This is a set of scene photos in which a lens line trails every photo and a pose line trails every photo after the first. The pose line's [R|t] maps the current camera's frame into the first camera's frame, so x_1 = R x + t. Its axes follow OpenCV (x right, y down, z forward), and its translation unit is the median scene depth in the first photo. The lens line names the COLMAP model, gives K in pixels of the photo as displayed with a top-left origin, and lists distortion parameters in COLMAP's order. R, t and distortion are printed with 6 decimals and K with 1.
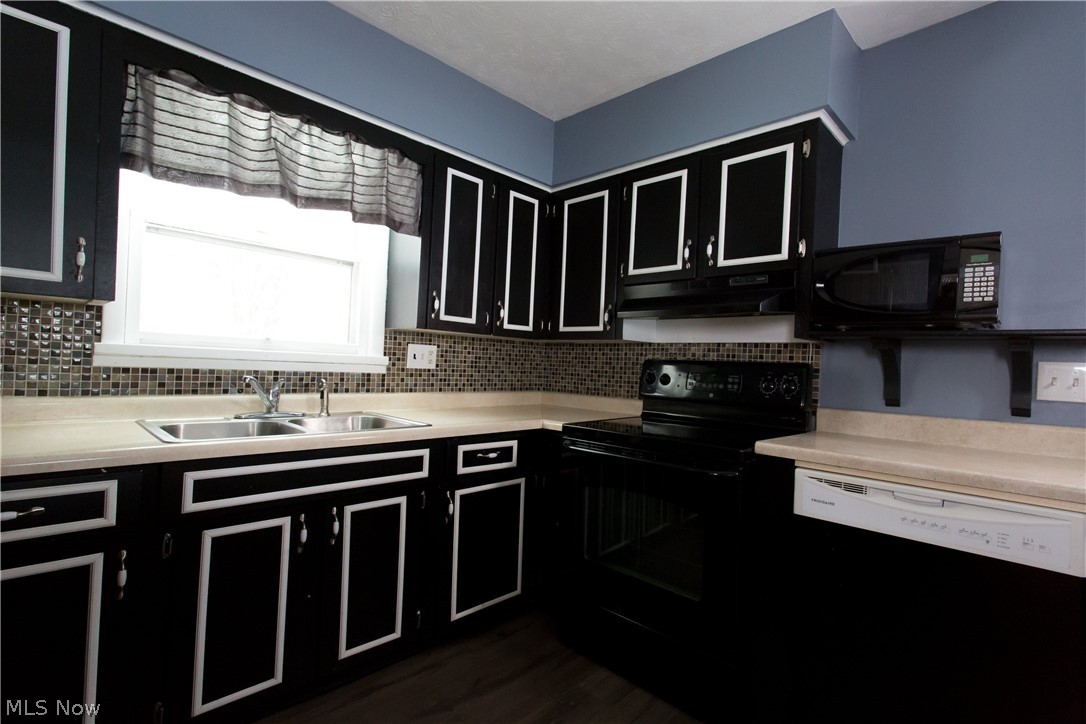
lens RADIAL K [[511.3, 0, 539.7], [0, 511.3, 361.8], [0, 0, 1]] dist [-0.000524, 0.001405]
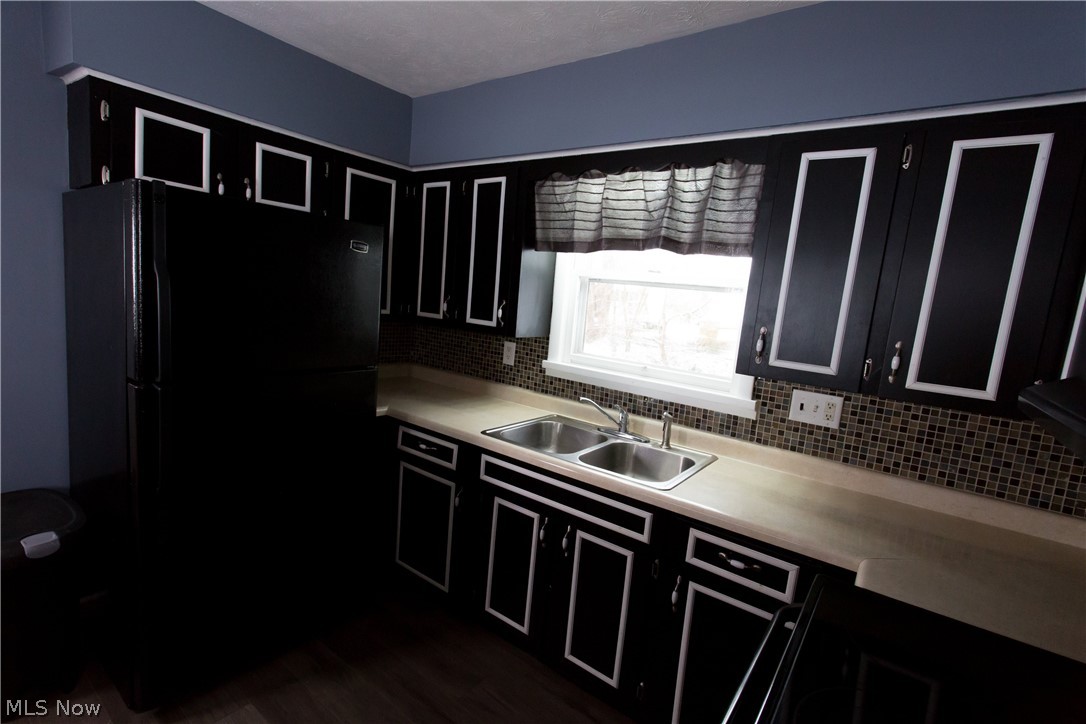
lens RADIAL K [[511.3, 0, 539.7], [0, 511.3, 361.8], [0, 0, 1]] dist [-0.000524, 0.001405]
pose [[0.144648, 0.100877, -0.984328, 0.469693], [-0.081146, 0.992648, 0.089805, -0.120427], [0.986150, 0.066884, 0.151771, 0.522080]]
